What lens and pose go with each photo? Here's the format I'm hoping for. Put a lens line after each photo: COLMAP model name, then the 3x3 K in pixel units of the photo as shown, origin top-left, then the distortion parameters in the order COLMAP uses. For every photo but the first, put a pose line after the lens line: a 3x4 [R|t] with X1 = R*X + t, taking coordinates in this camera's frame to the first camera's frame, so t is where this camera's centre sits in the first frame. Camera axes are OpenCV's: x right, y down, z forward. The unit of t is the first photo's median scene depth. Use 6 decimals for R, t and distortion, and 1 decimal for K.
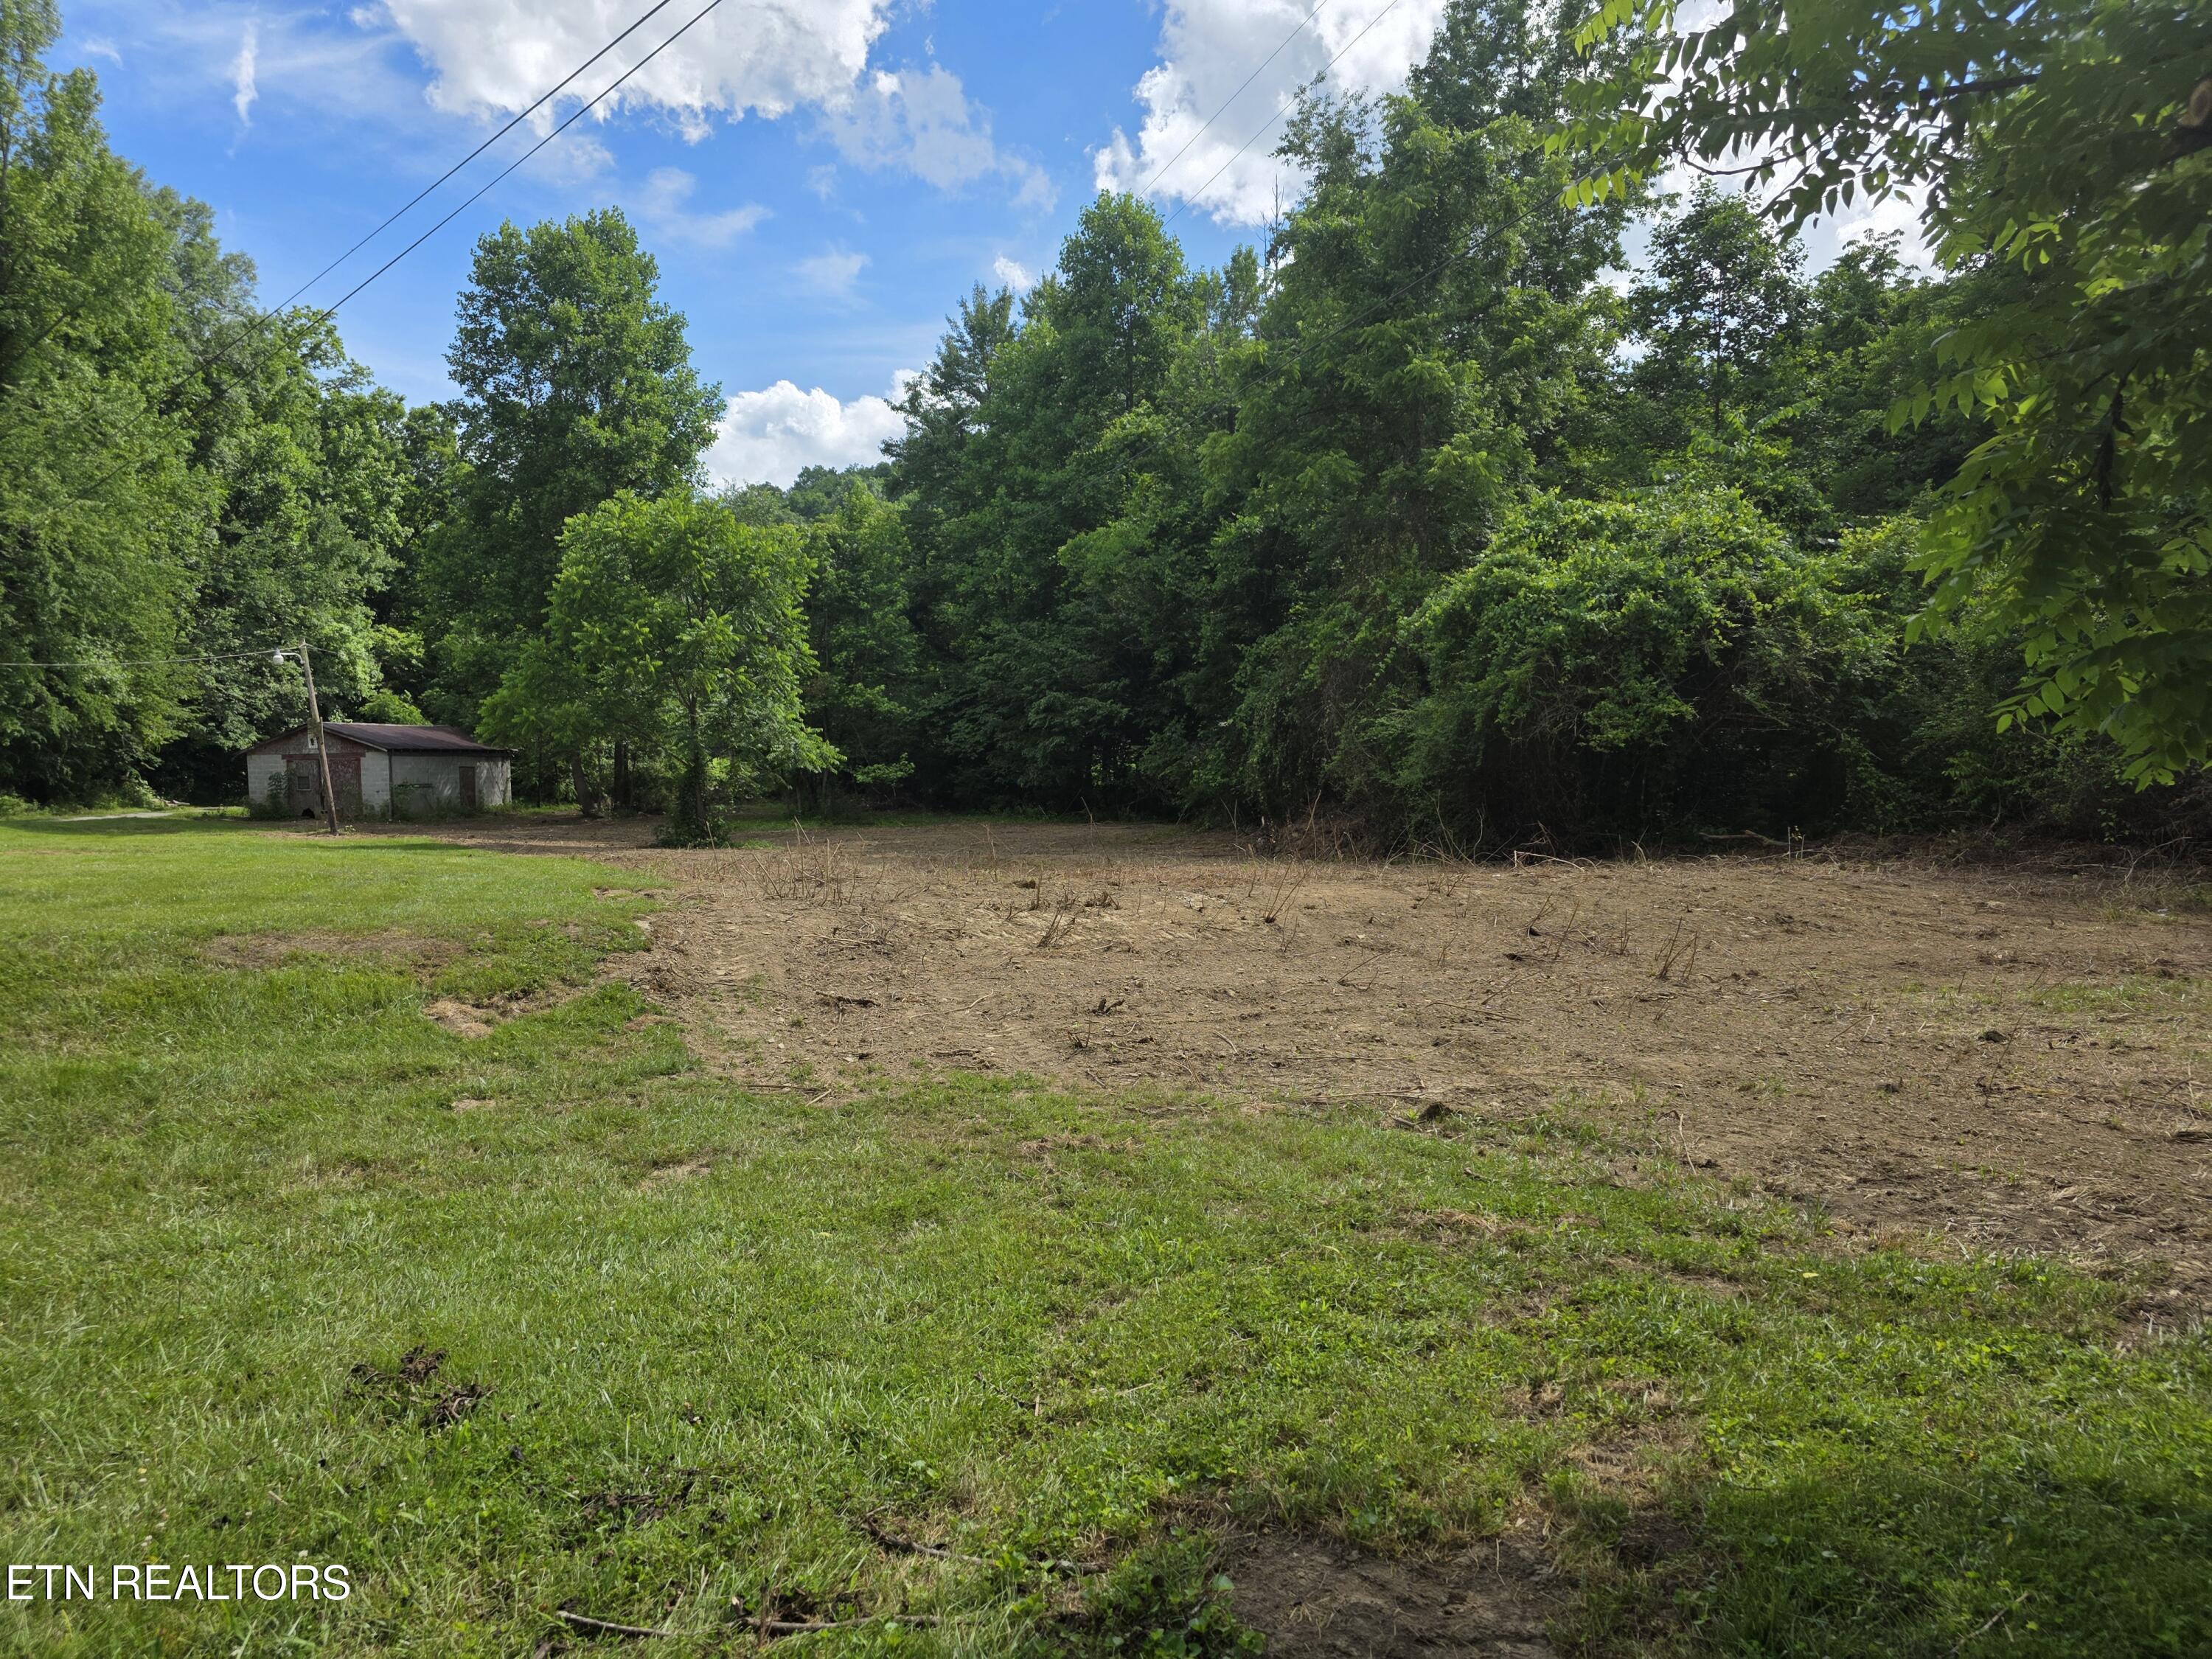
lens RADIAL K [[1499.4, 0, 1109.1], [0, 1499.4, 841.3], [0, 0, 1]] dist [-0.006516, 0.007636]
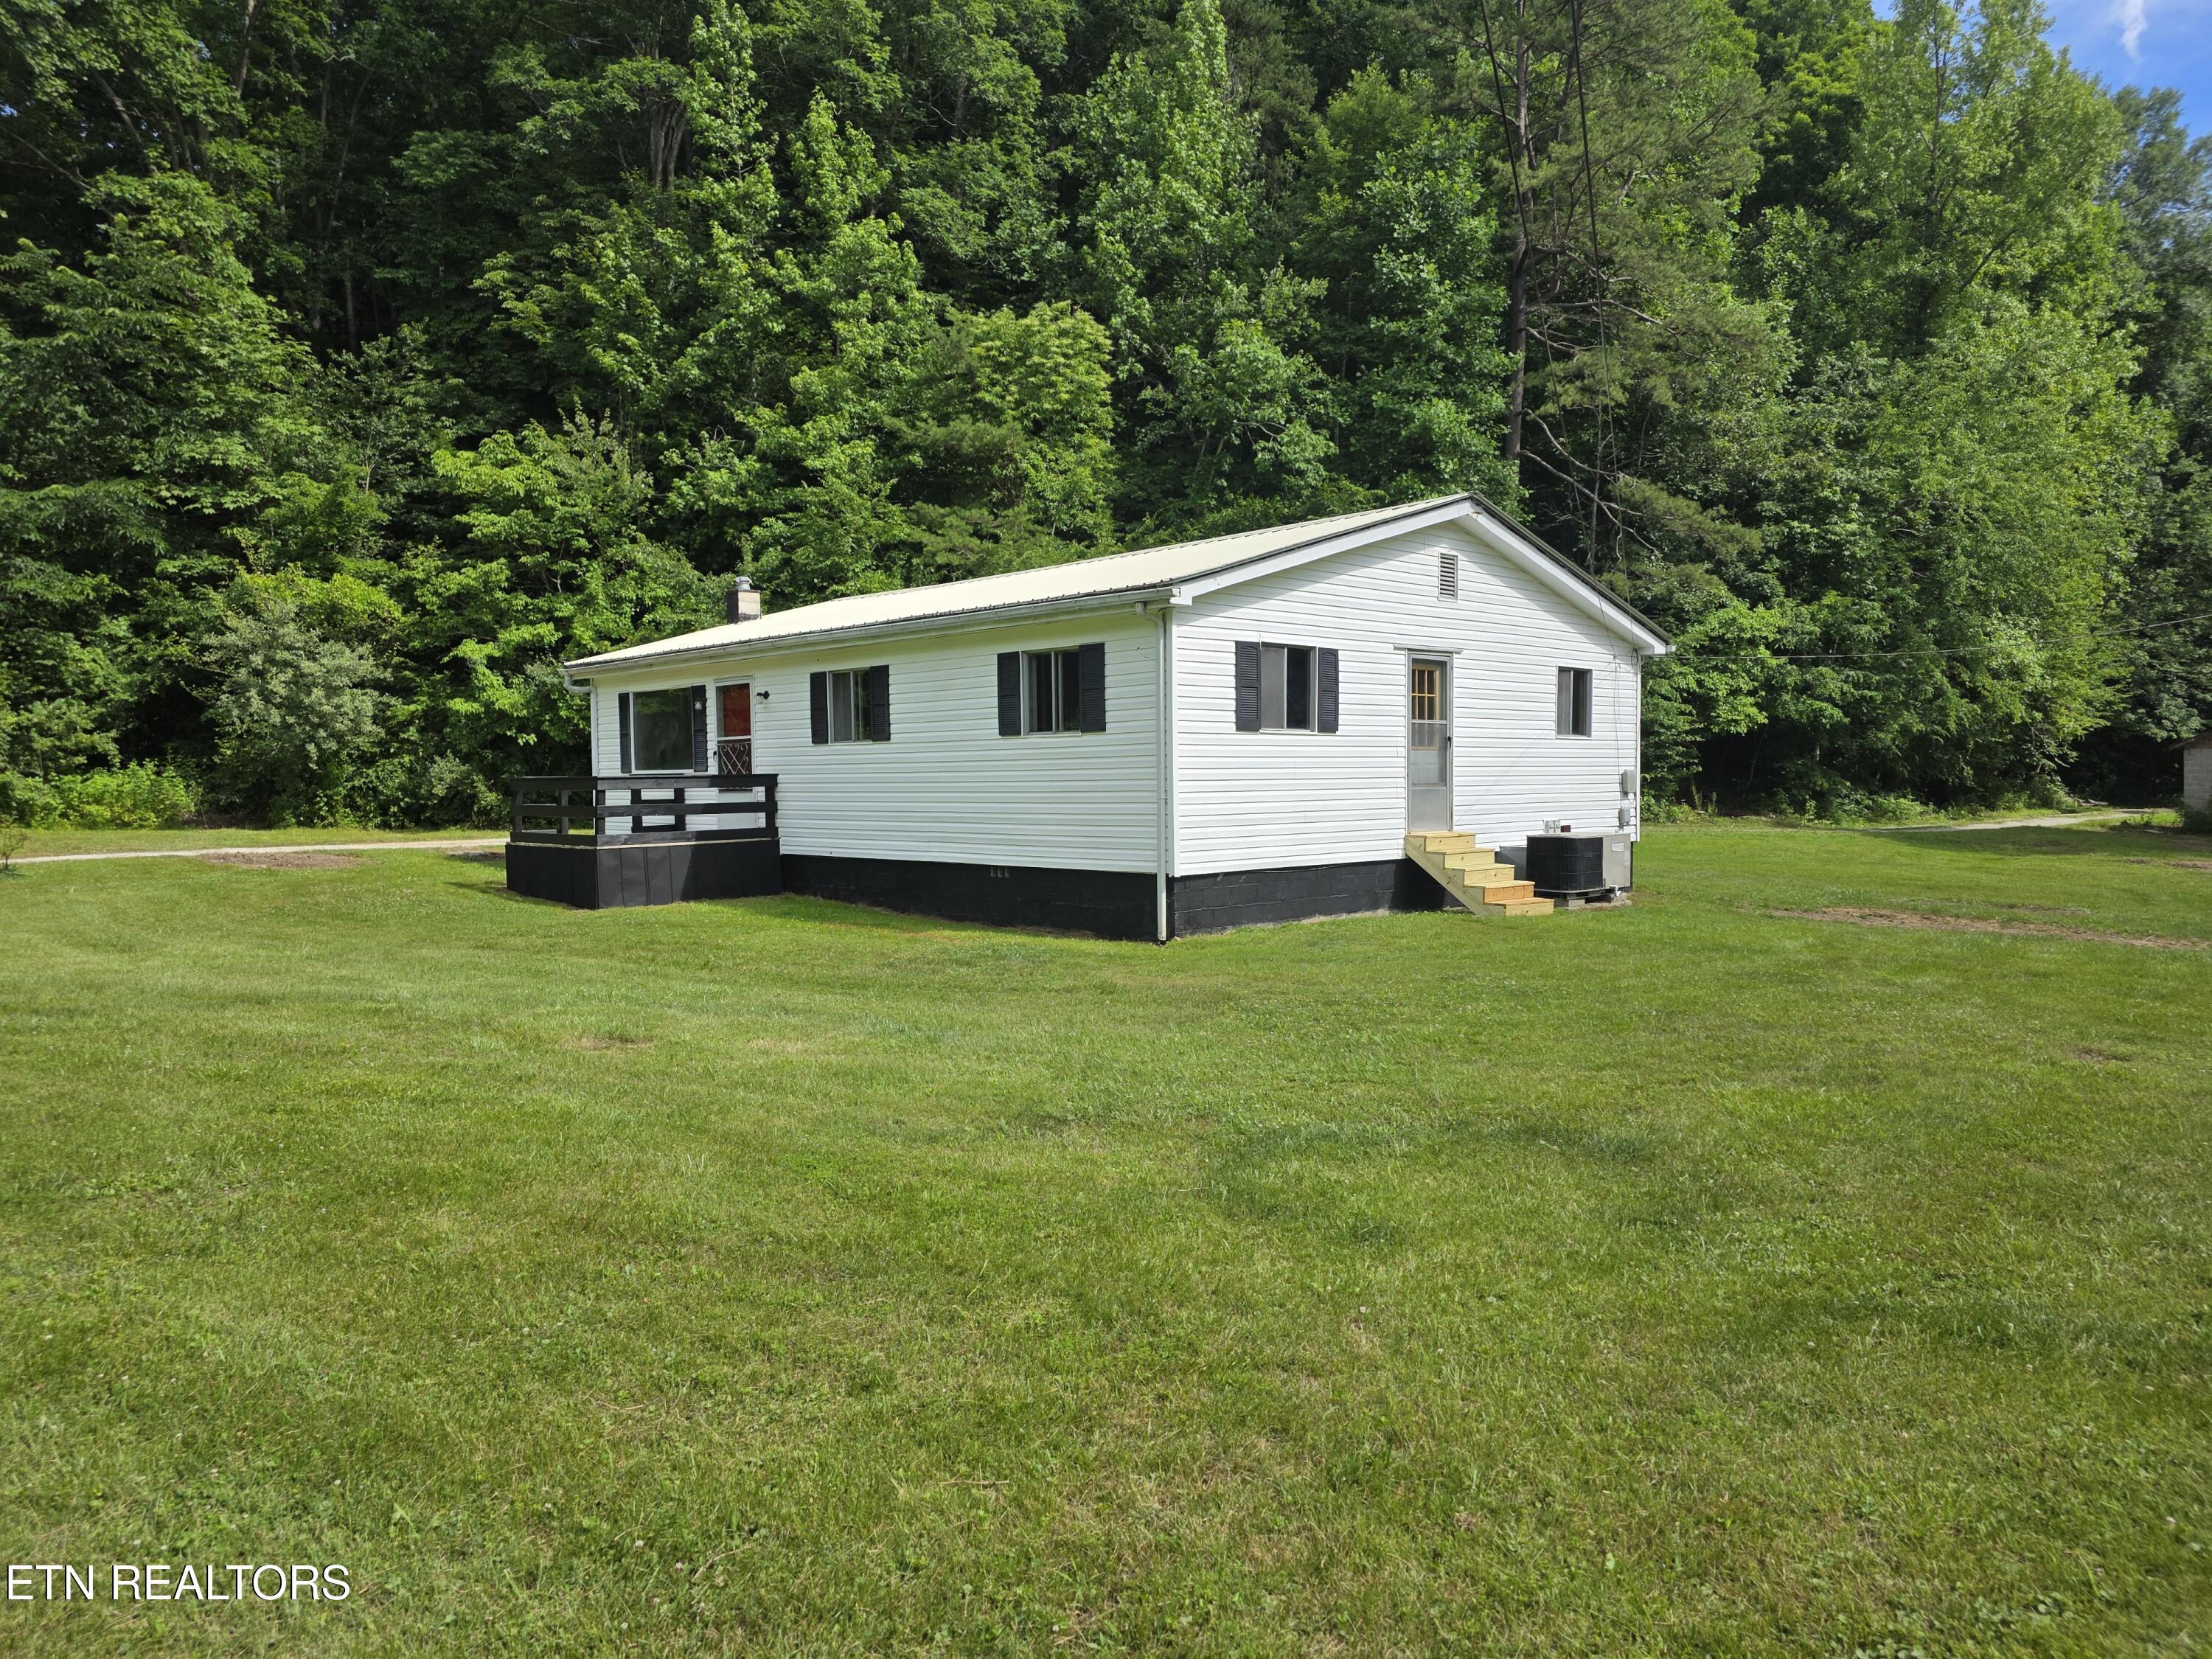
lens RADIAL K [[1499.4, 0, 1109.0], [0, 1499.4, 841.2], [0, 0, 1]] dist [-0.006516, 0.007636]
pose [[0.415653, 0.048400, -0.908234, -0.094853], [-0.033051, 0.998727, 0.038096, -0.020344], [0.908922, 0.014183, 0.416724, 0.160284]]
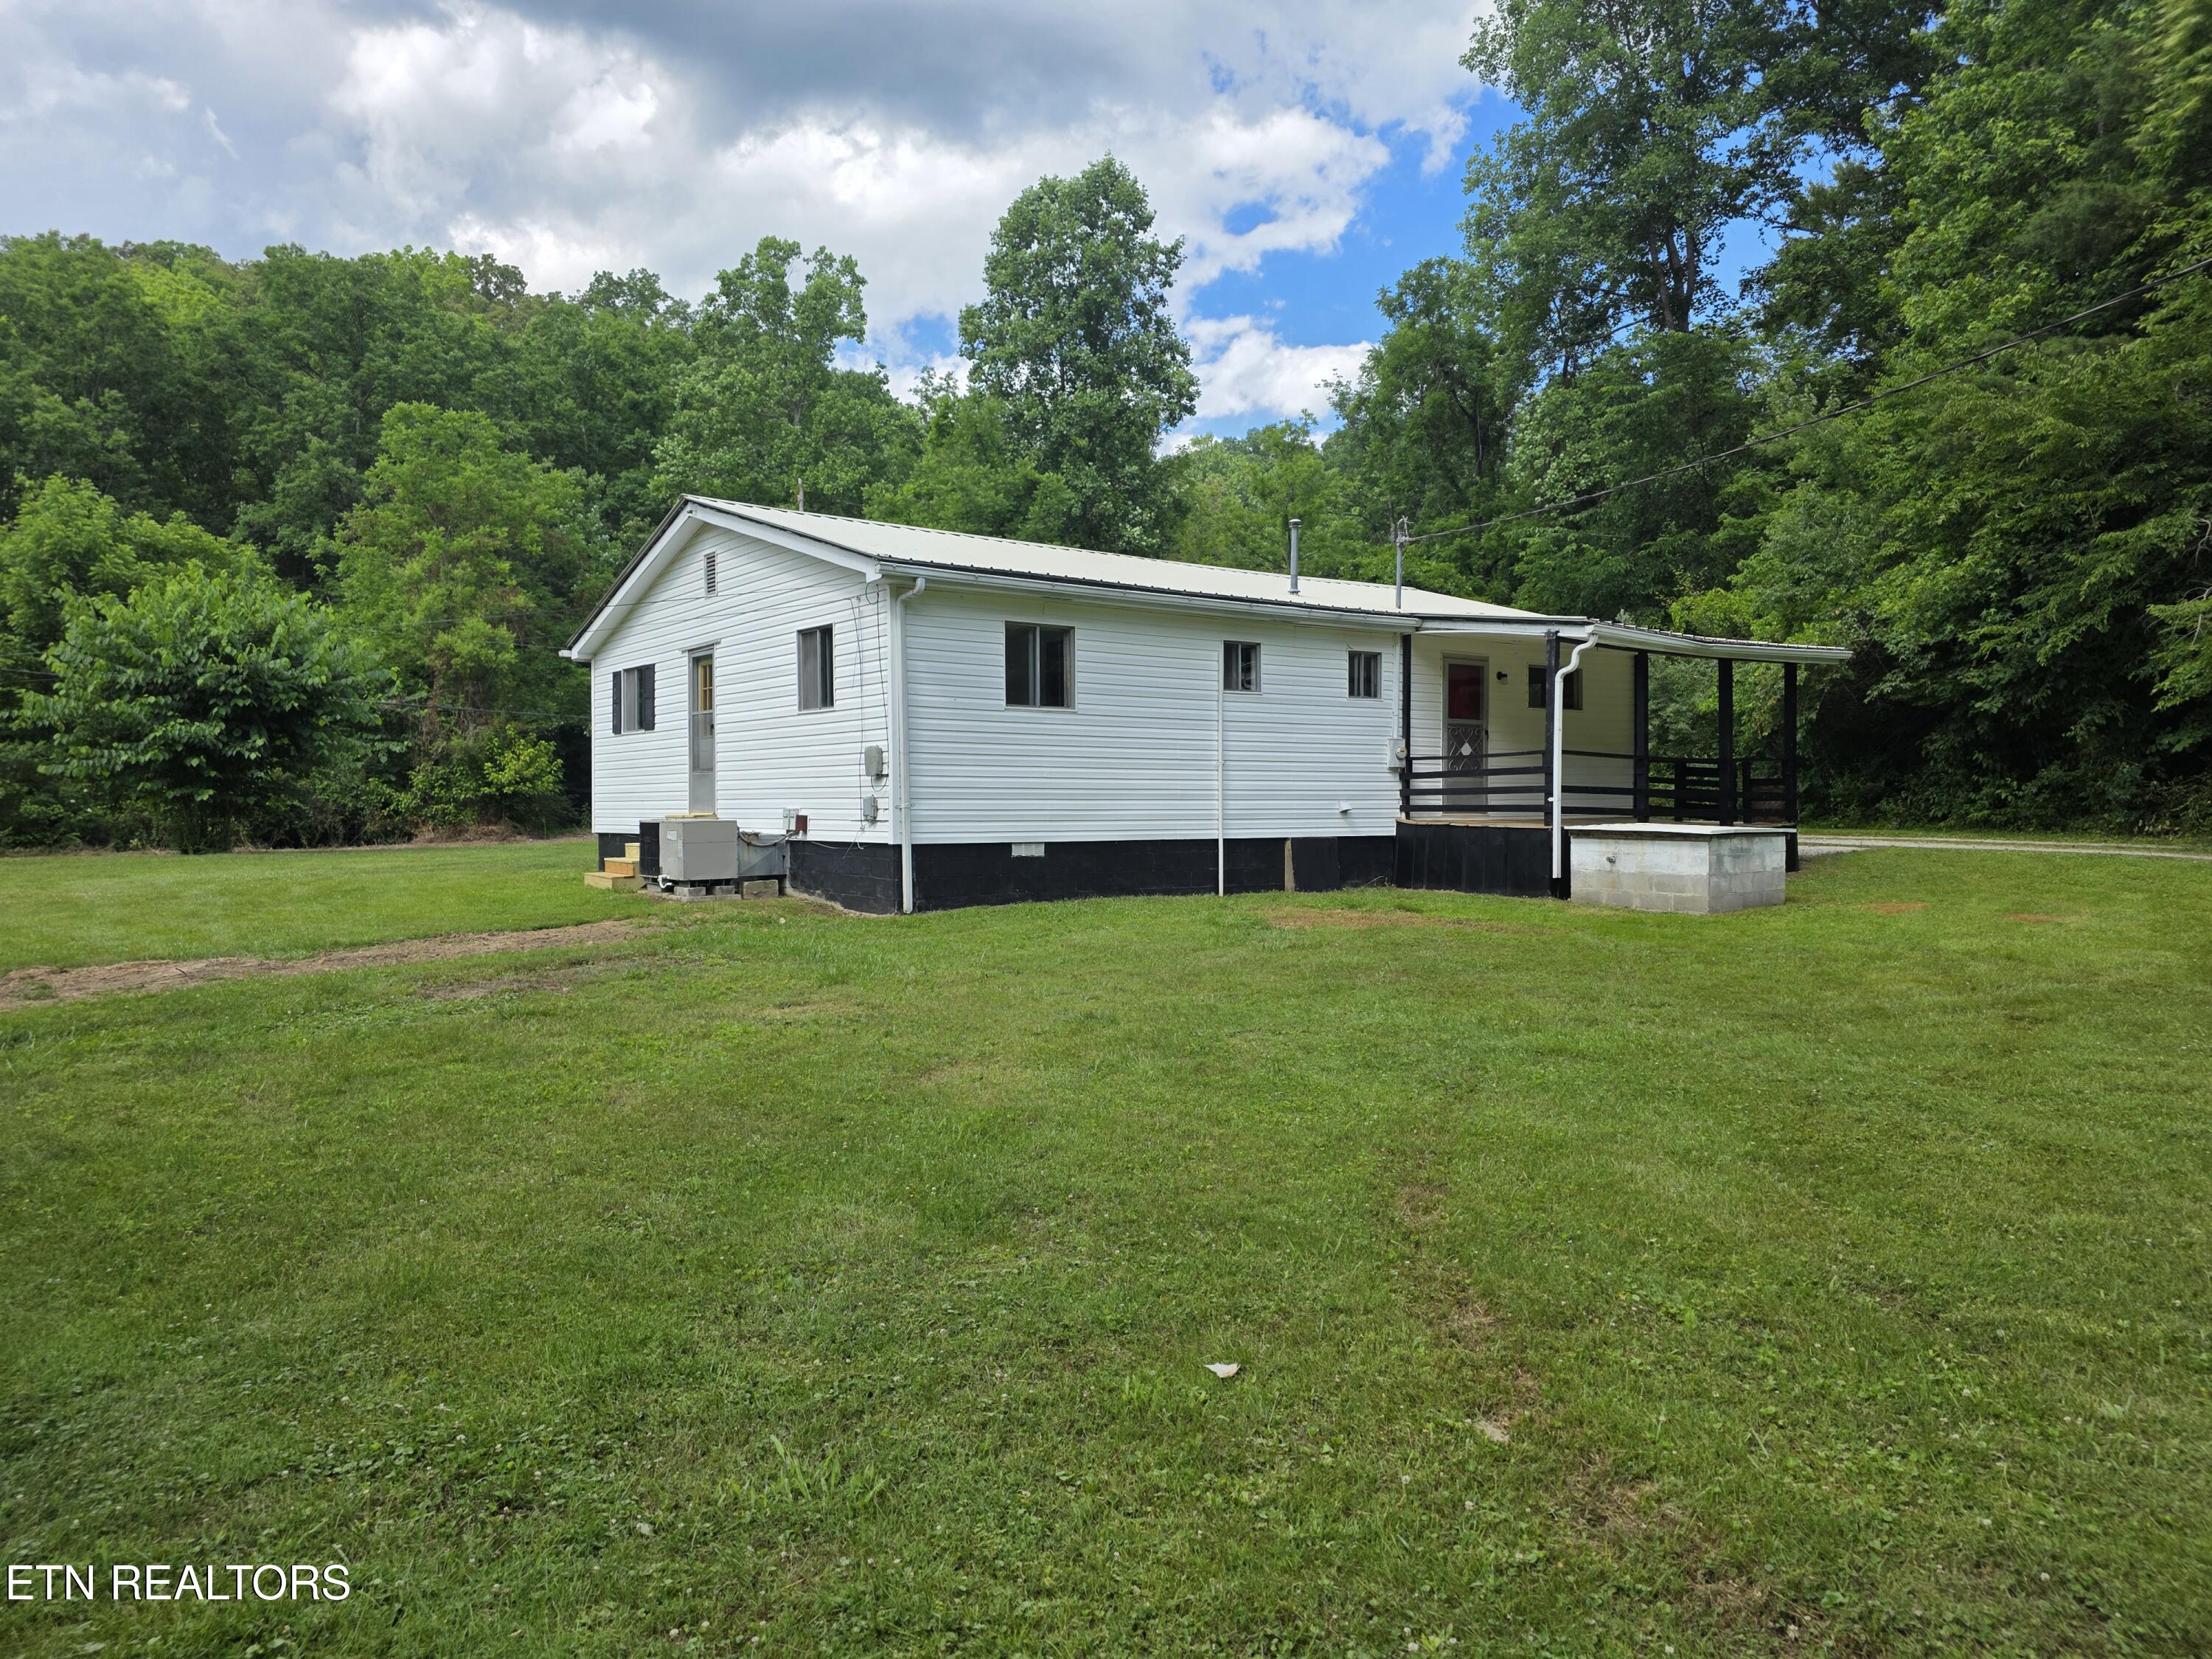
lens RADIAL K [[1499.4, 0, 1109.1], [0, 1499.4, 825.2], [0, 0, 1]] dist [-0.006516, 0.007636]
pose [[-0.948776, 0.028418, -0.314668, -0.231633], [0.007288, 0.997650, 0.068123, -0.027063], [0.315865, 0.062341, -0.946754, 0.480529]]
